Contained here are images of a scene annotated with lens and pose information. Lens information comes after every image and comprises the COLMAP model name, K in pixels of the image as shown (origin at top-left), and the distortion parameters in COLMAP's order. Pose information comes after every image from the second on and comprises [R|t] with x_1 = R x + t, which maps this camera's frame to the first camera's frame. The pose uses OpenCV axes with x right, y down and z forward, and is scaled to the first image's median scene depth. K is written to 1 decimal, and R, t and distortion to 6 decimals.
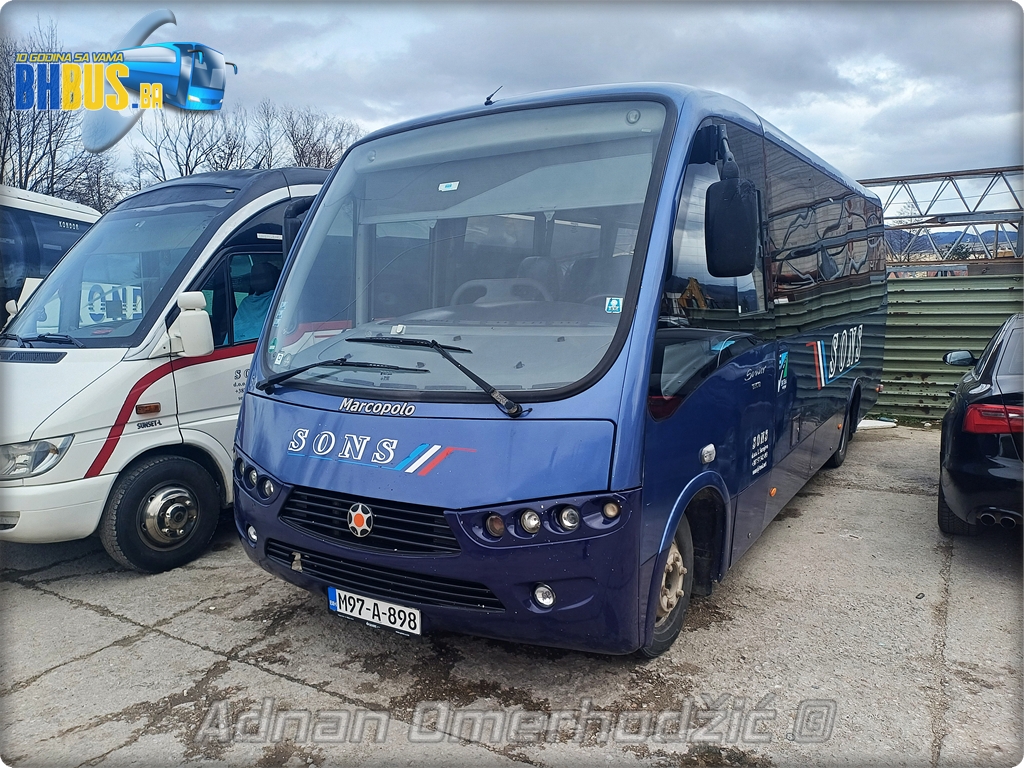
lens RADIAL K [[755.3, 0, 512.0], [0, 755.3, 384.9], [0, 0, 1]] dist [0.010400, -0.006525]
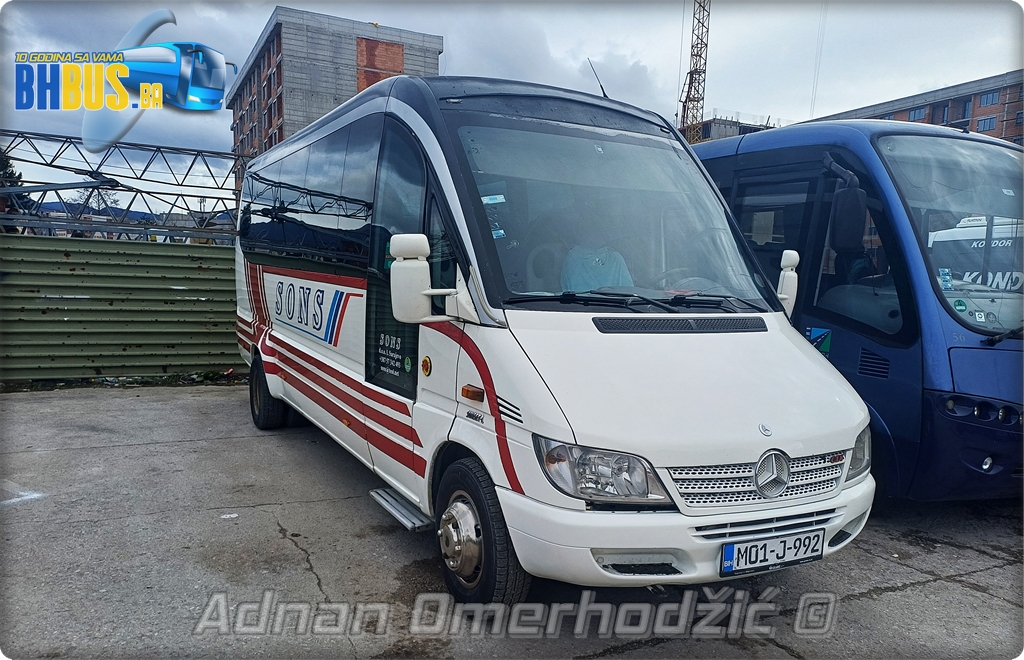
lens RADIAL K [[750.3, 0, 511.1], [0, 750.3, 328.1], [0, 0, 1]] dist [-0.009720, -0.004704]
pose [[0.540640, -0.021976, 0.840967, -1.248303], [0.041480, 0.999139, -0.000558, -0.037250], [-0.840231, 0.035184, 0.541087, 0.698364]]
